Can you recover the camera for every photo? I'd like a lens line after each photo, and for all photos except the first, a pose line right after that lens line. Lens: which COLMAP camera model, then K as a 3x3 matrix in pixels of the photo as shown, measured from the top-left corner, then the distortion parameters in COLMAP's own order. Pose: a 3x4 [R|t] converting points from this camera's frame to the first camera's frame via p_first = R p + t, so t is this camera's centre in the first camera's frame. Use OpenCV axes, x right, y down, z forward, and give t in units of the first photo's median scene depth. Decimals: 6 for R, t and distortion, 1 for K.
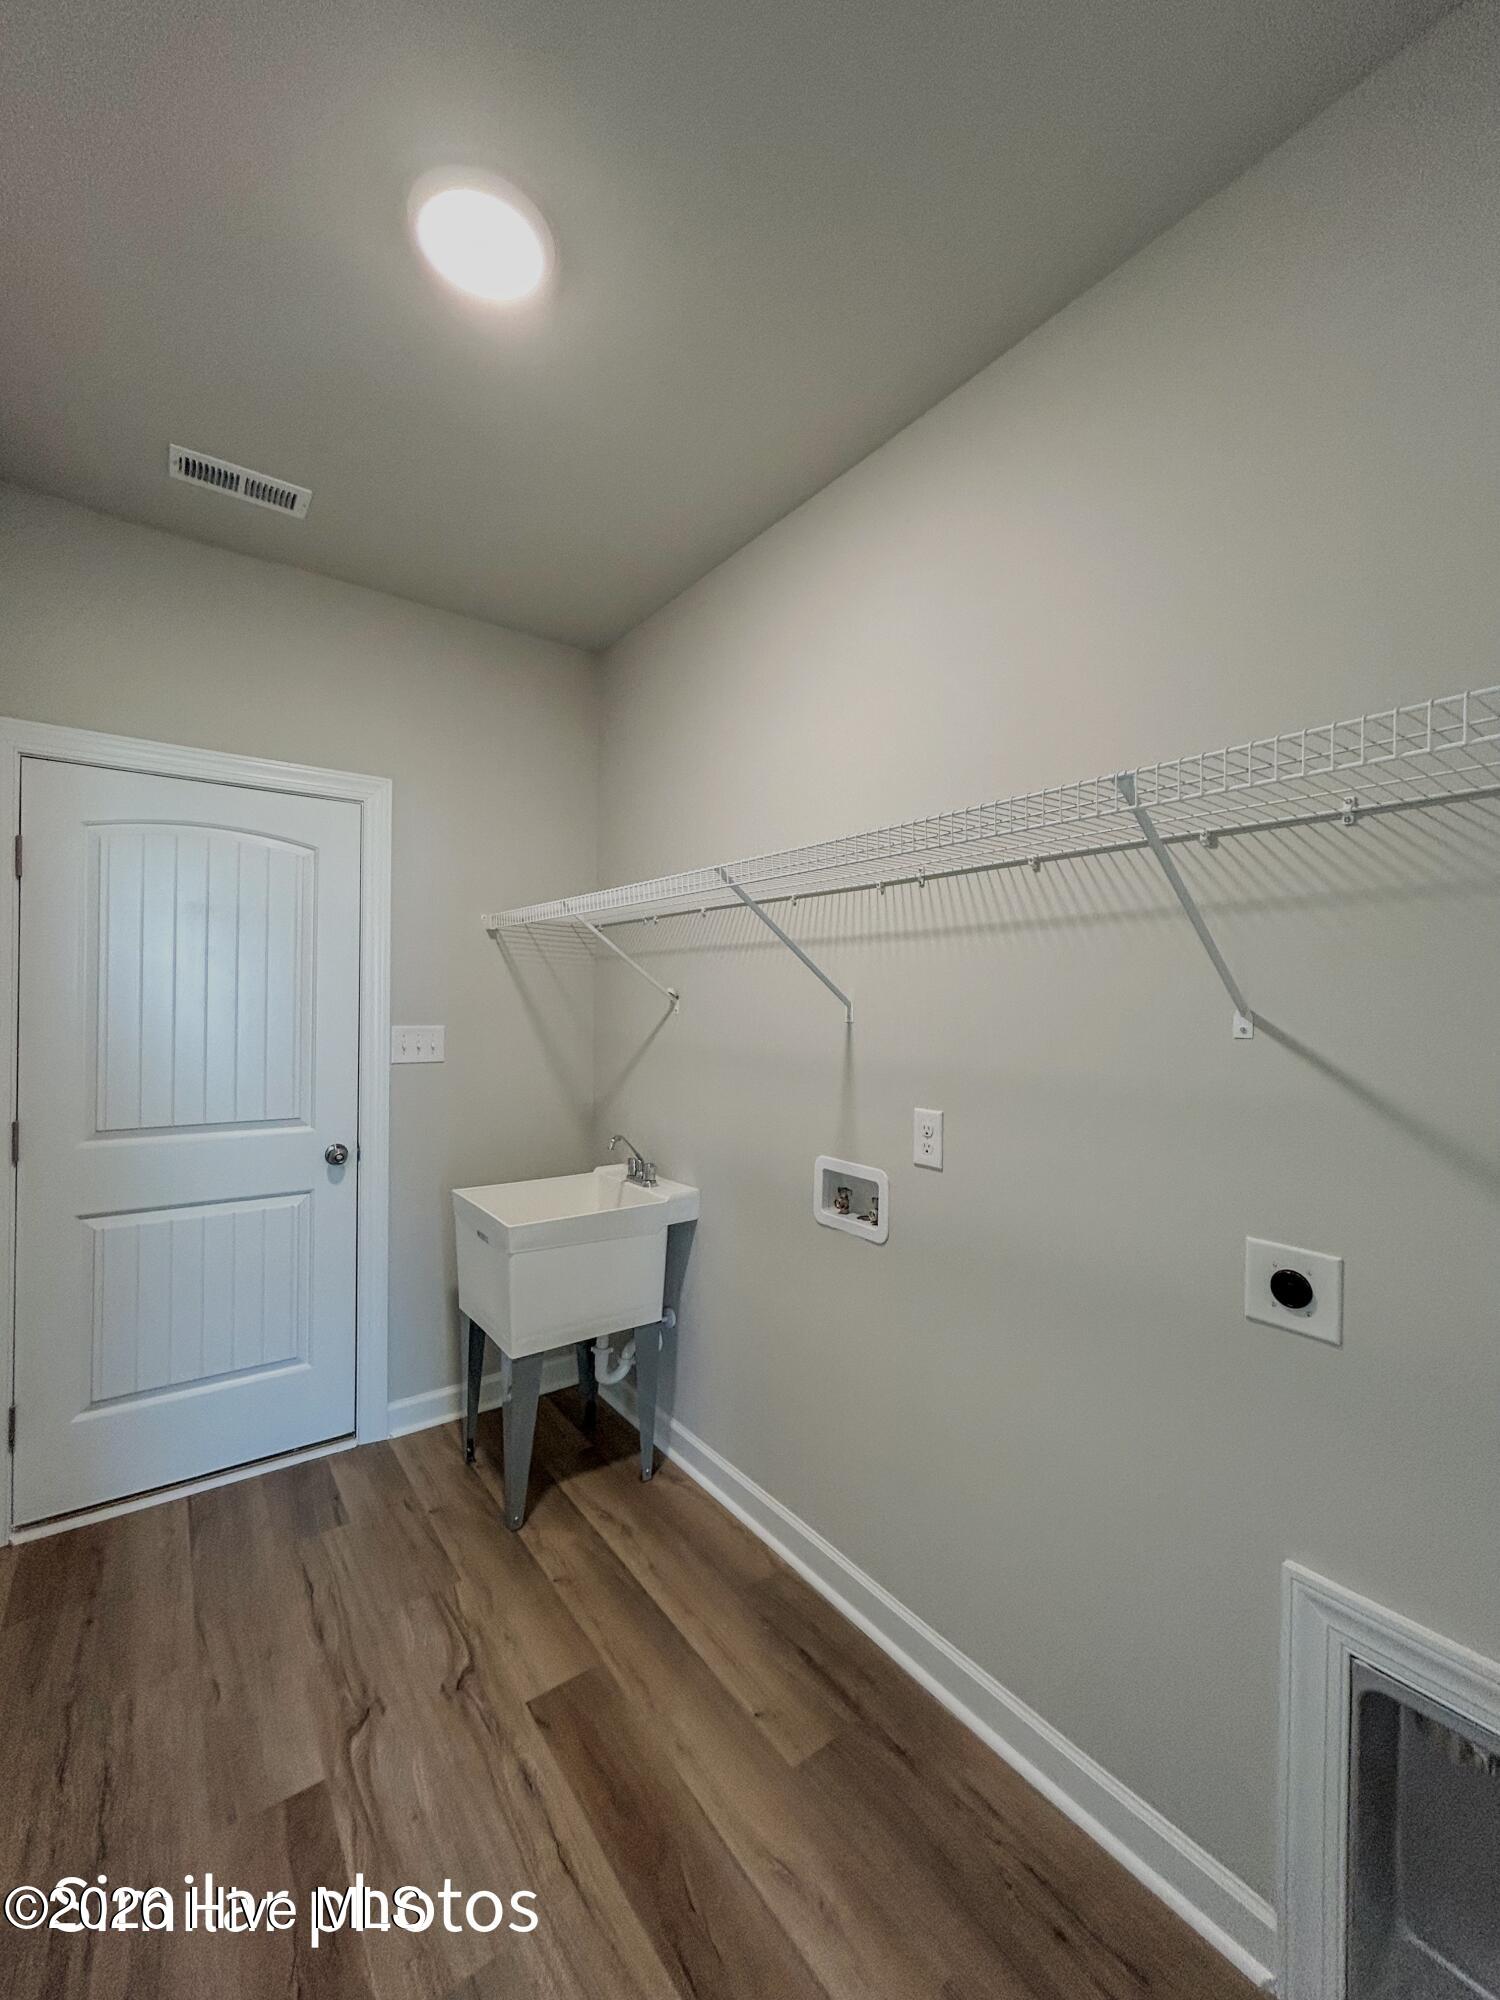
lens RADIAL K [[806.1, 0, 755.8], [0, 806.1, 1000.2], [0, 0, 1]] dist [-0.002187, -0.000952]
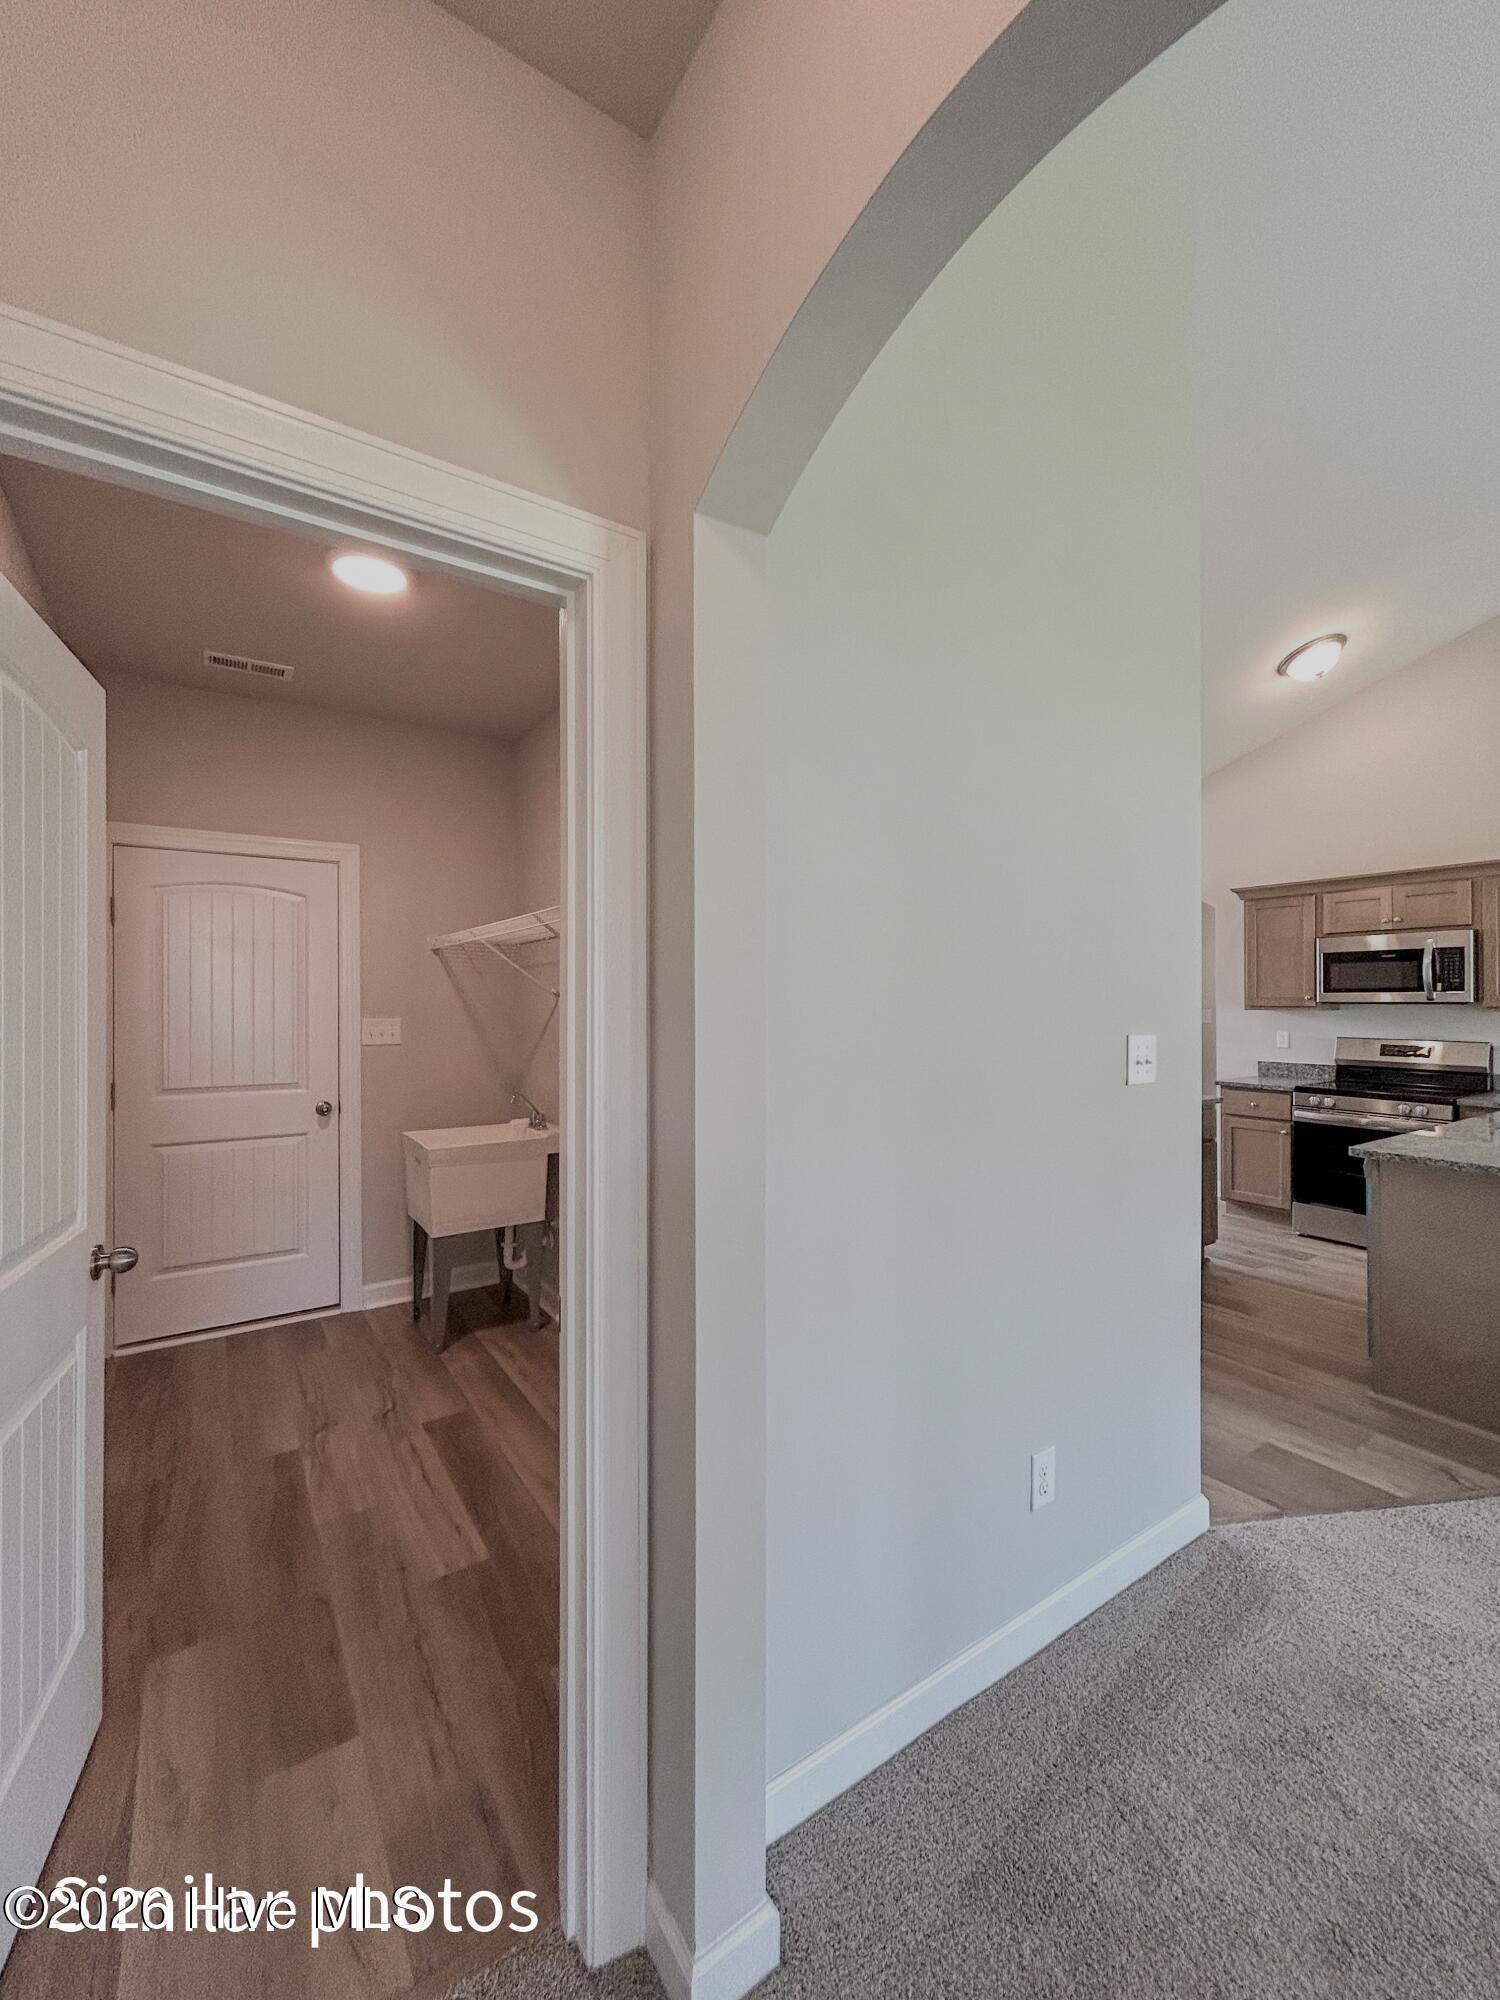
lens RADIAL K [[806.1, 0, 744.7], [0, 806.1, 999.4], [0, 0, 1]] dist [-0.002187, -0.000952]
pose [[0.998745, -0.014435, -0.047963, 0.330164], [0.014384, 0.999896, -0.001409, 0.011280], [0.047978, 0.000717, 0.998848, -0.436961]]
